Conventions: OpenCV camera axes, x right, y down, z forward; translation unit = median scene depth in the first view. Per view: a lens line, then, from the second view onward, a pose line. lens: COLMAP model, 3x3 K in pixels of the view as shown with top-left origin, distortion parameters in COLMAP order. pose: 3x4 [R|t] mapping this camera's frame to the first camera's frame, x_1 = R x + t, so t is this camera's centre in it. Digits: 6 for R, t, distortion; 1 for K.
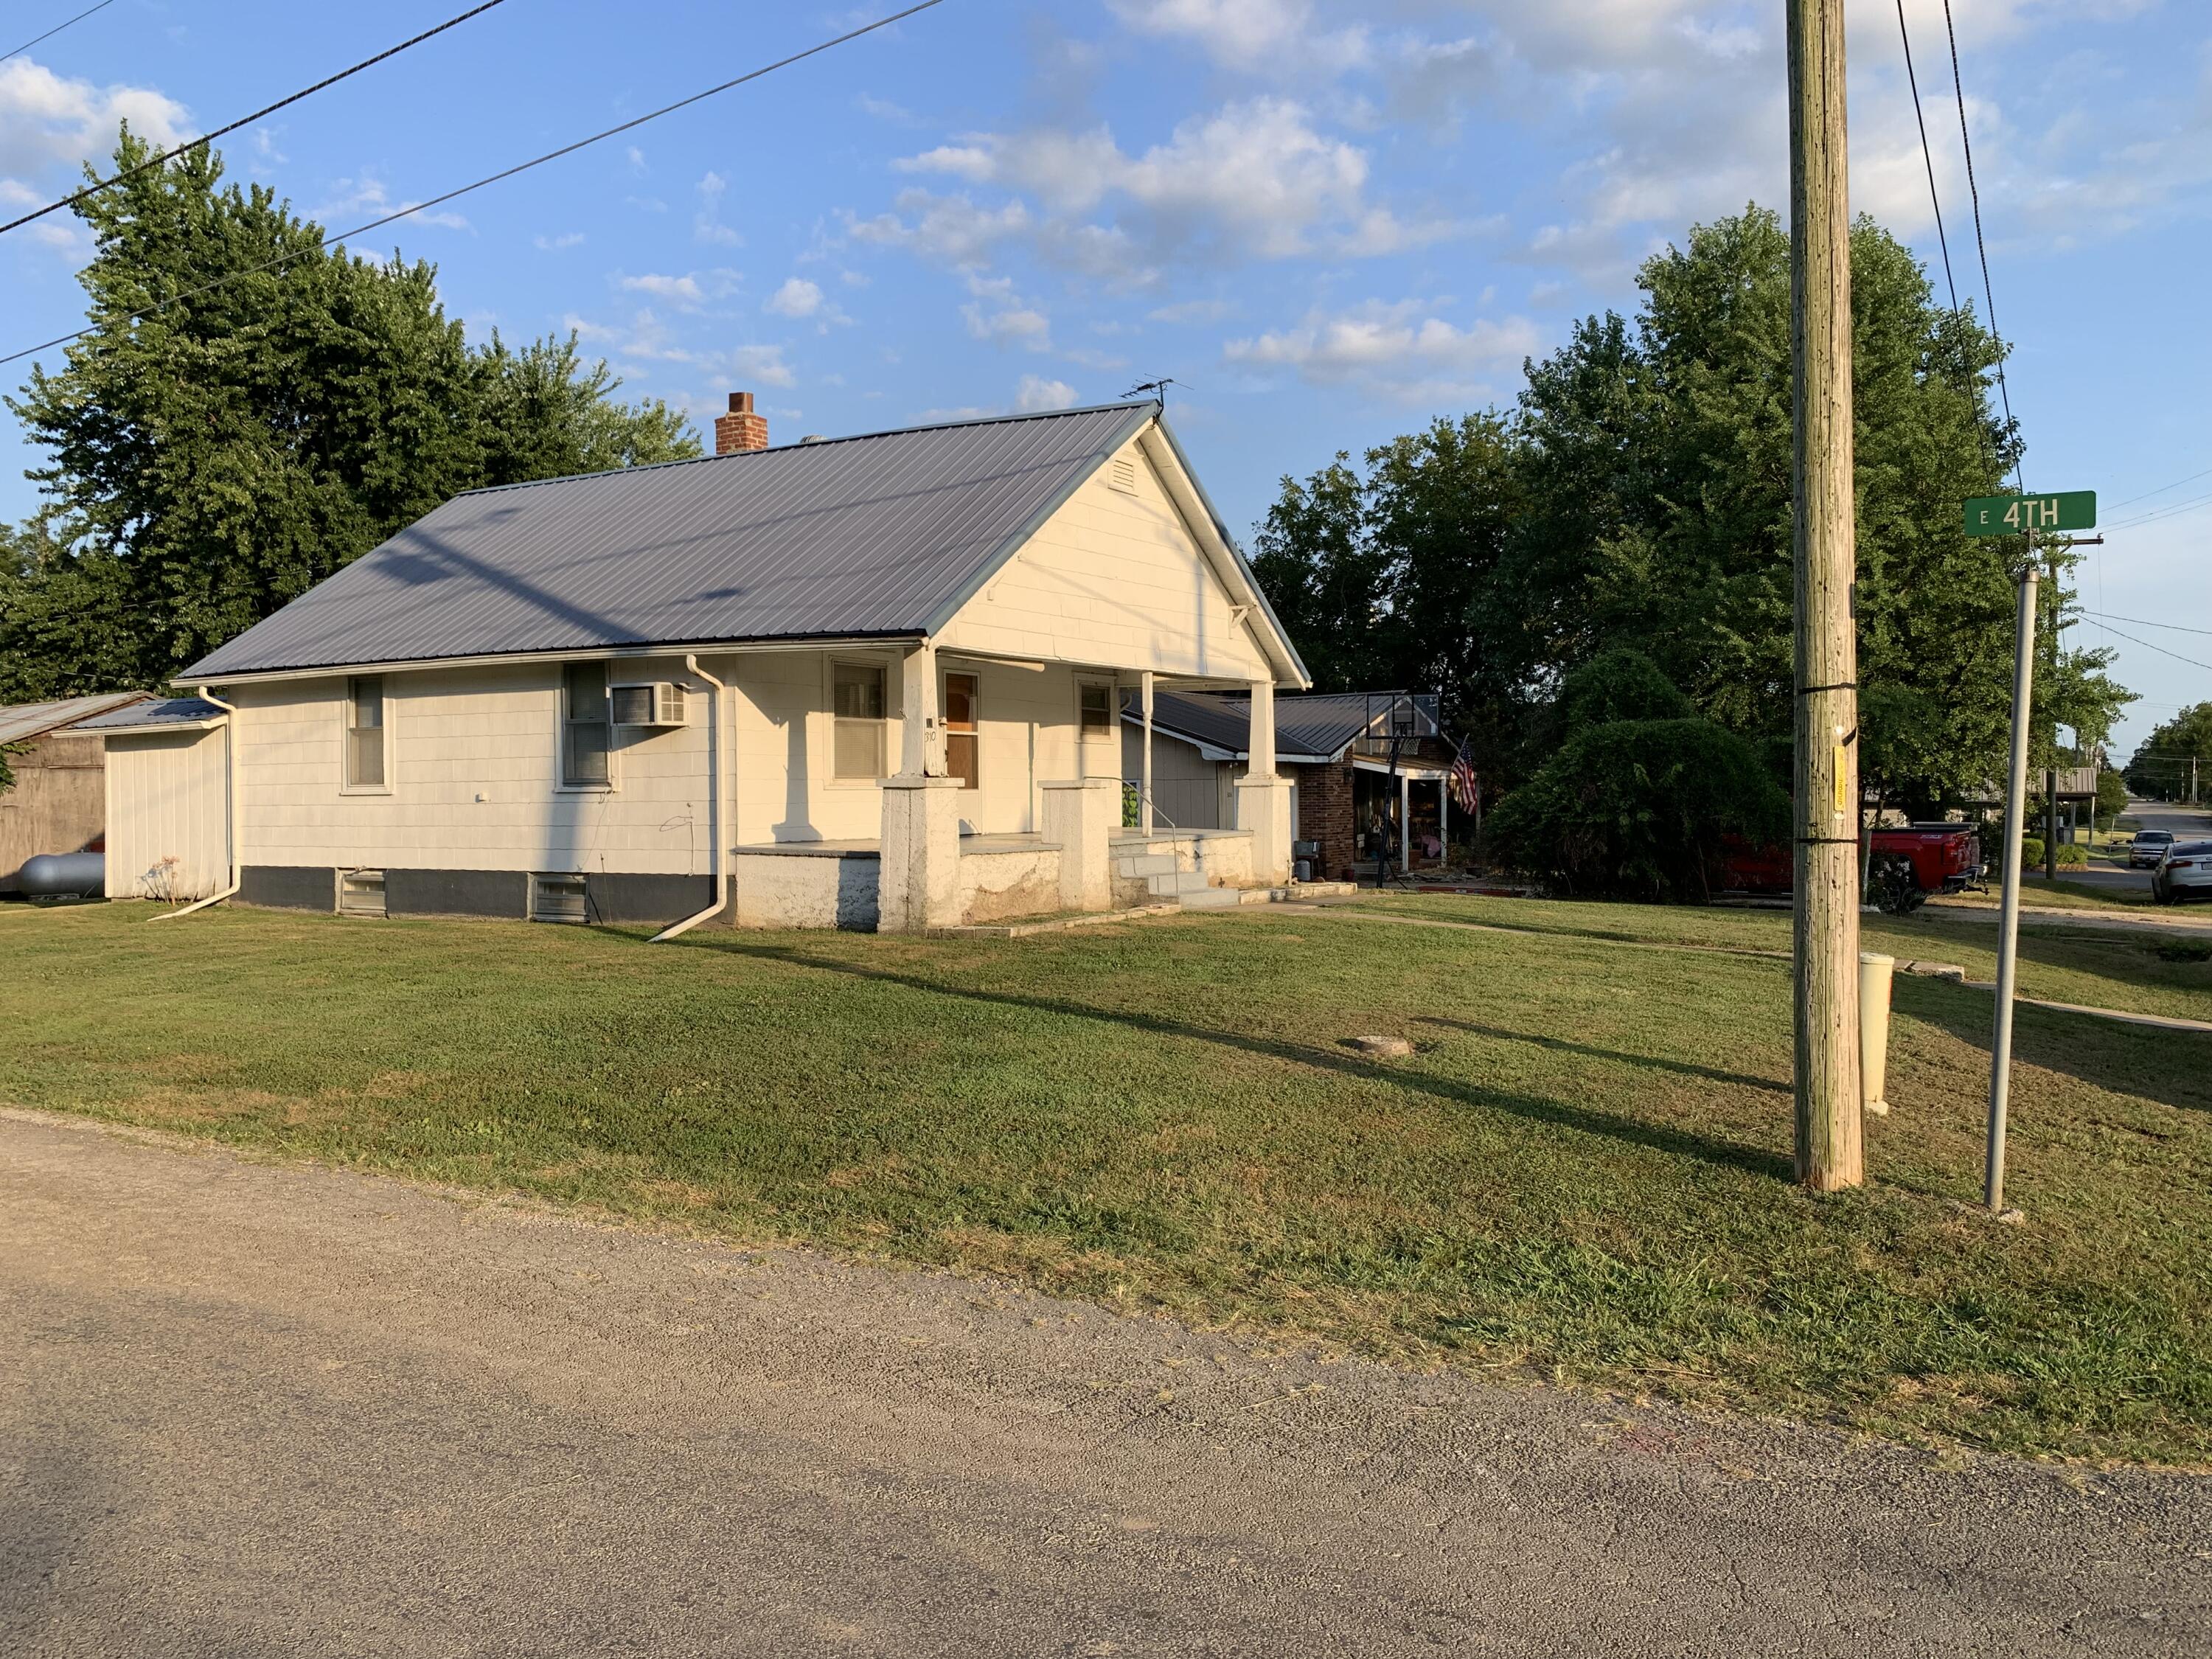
lens RADIAL K [[1627.6, 0, 1123.2], [0, 1627.6, 789.7], [0, 0, 1]] dist [0.024944, -0.034890]
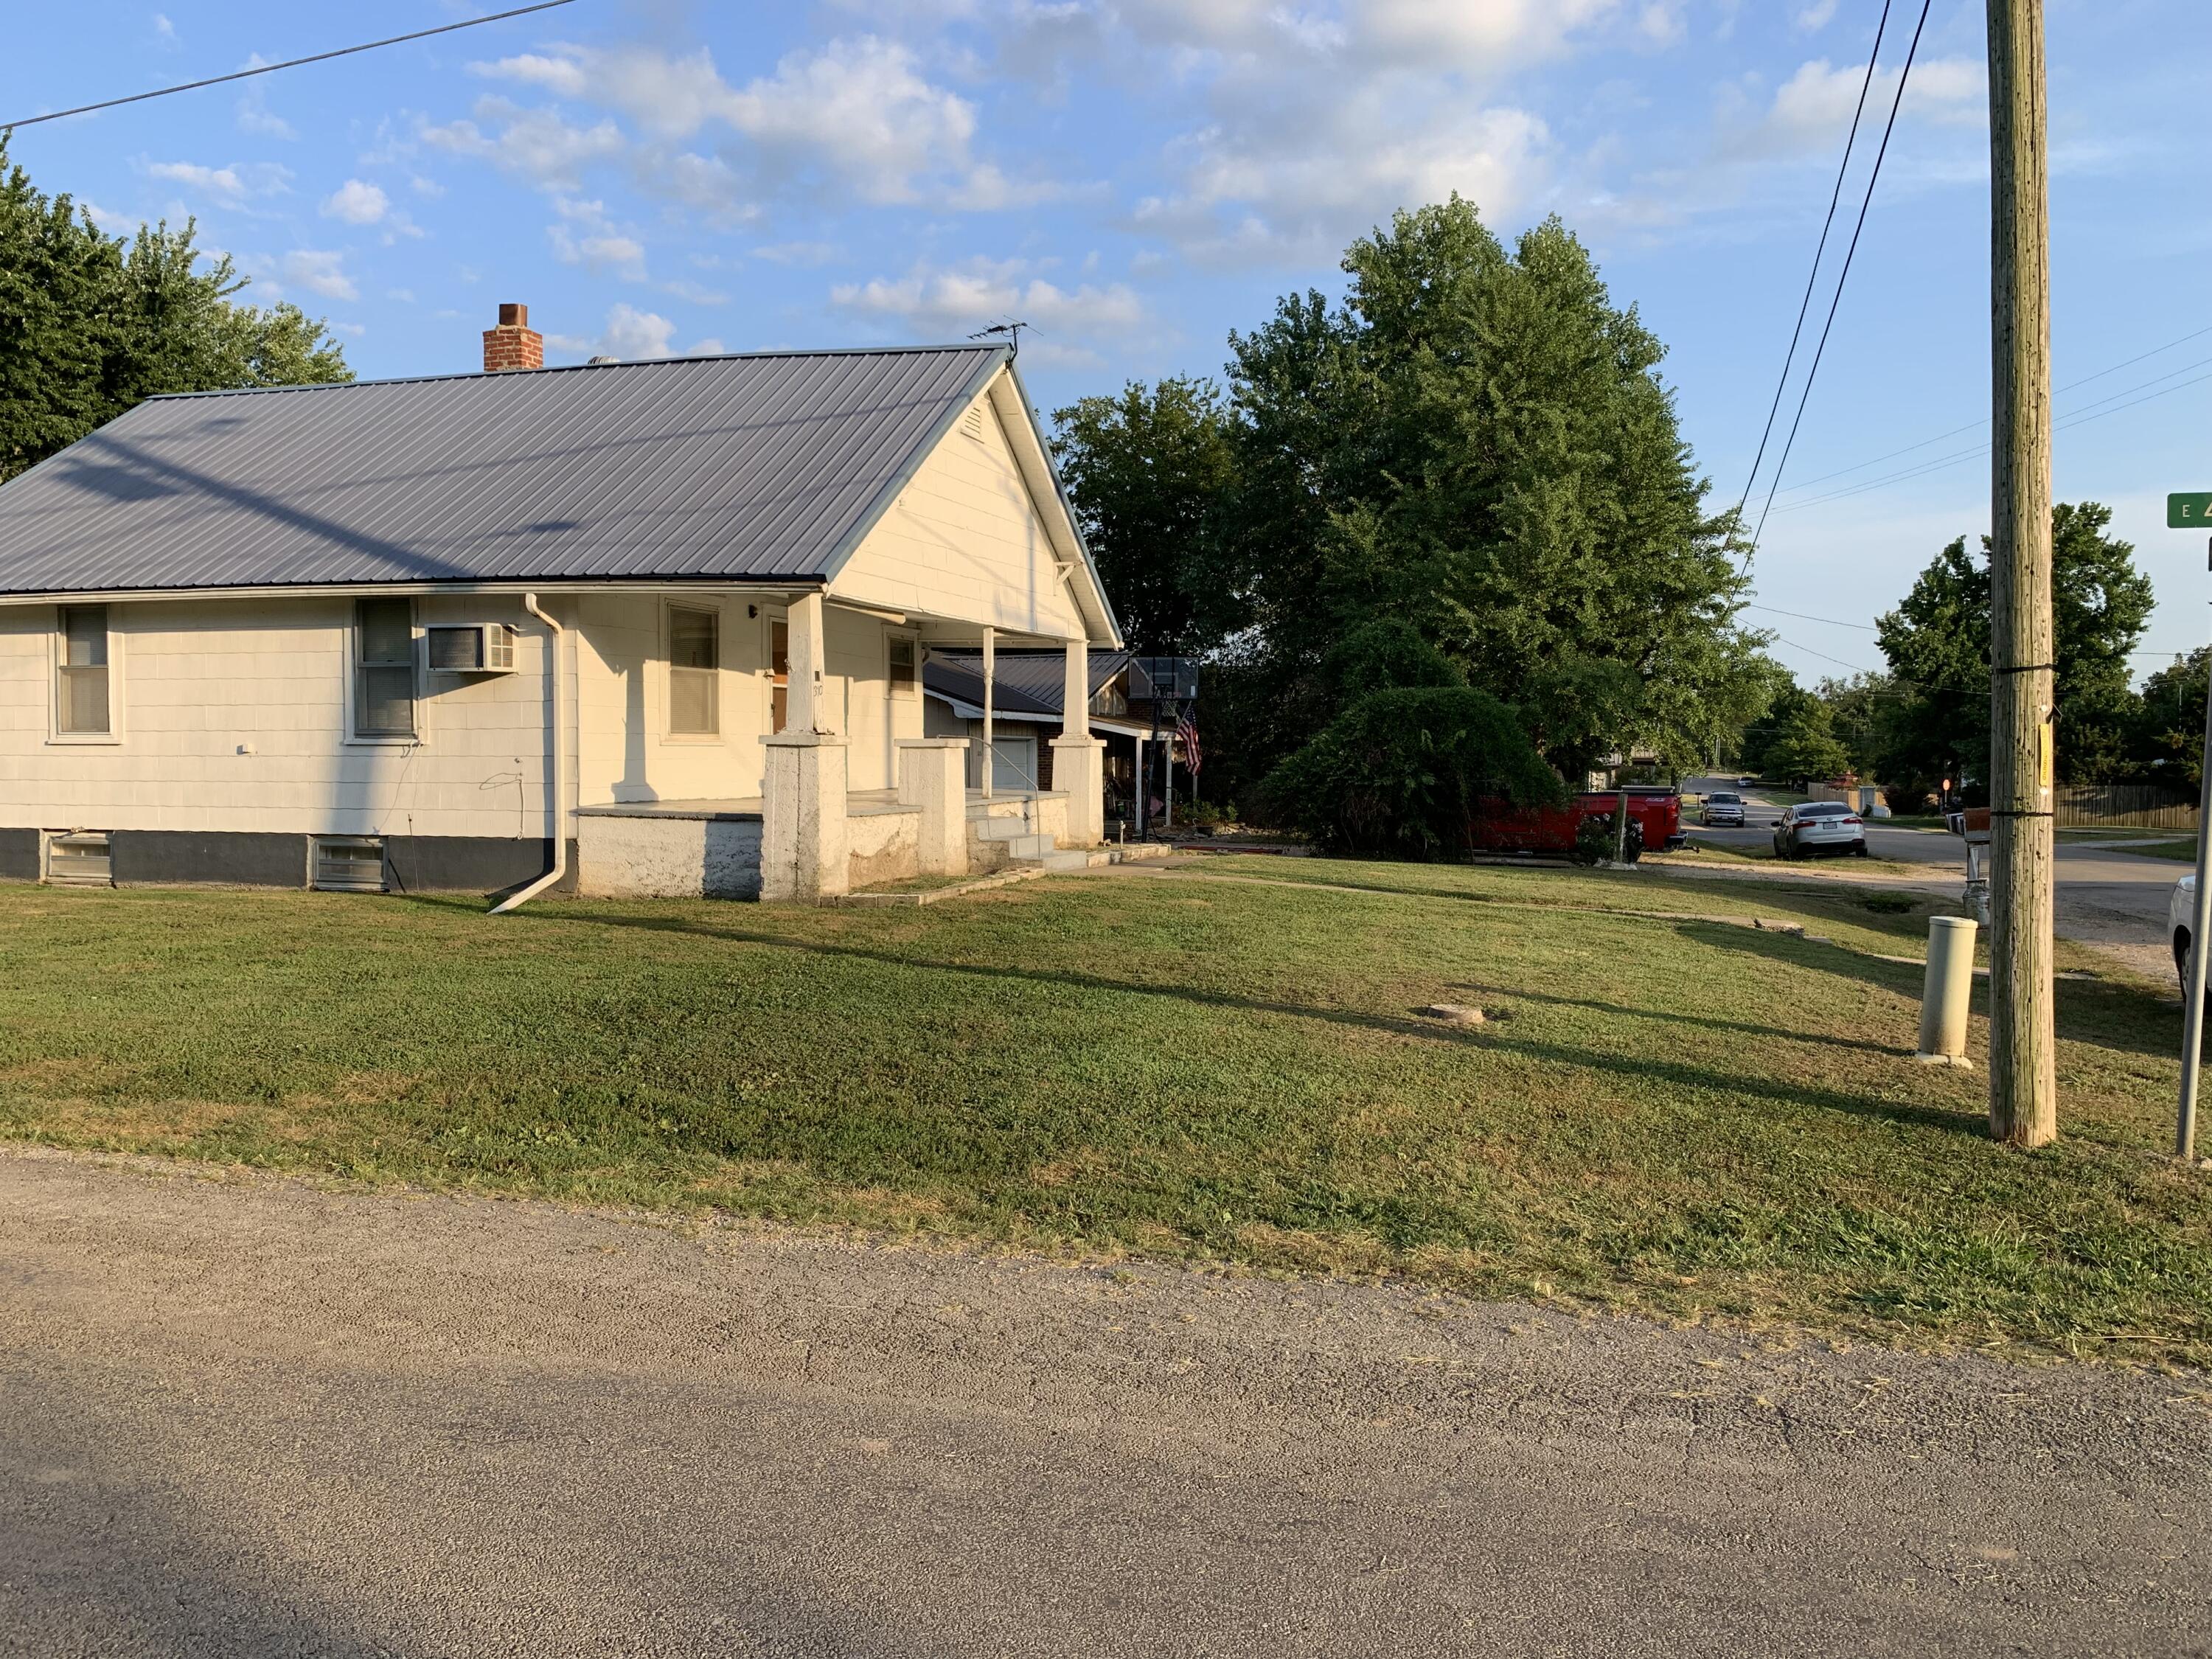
lens RADIAL K [[1627.6, 0, 1103.8], [0, 1627.6, 795.0], [0, 0, 1]] dist [0.024944, -0.034890]
pose [[0.973308, 0.005300, 0.229443, -0.140142], [-0.012194, 0.999515, 0.028639, -0.001351], [-0.229180, -0.030672, 0.972901, 0.042212]]
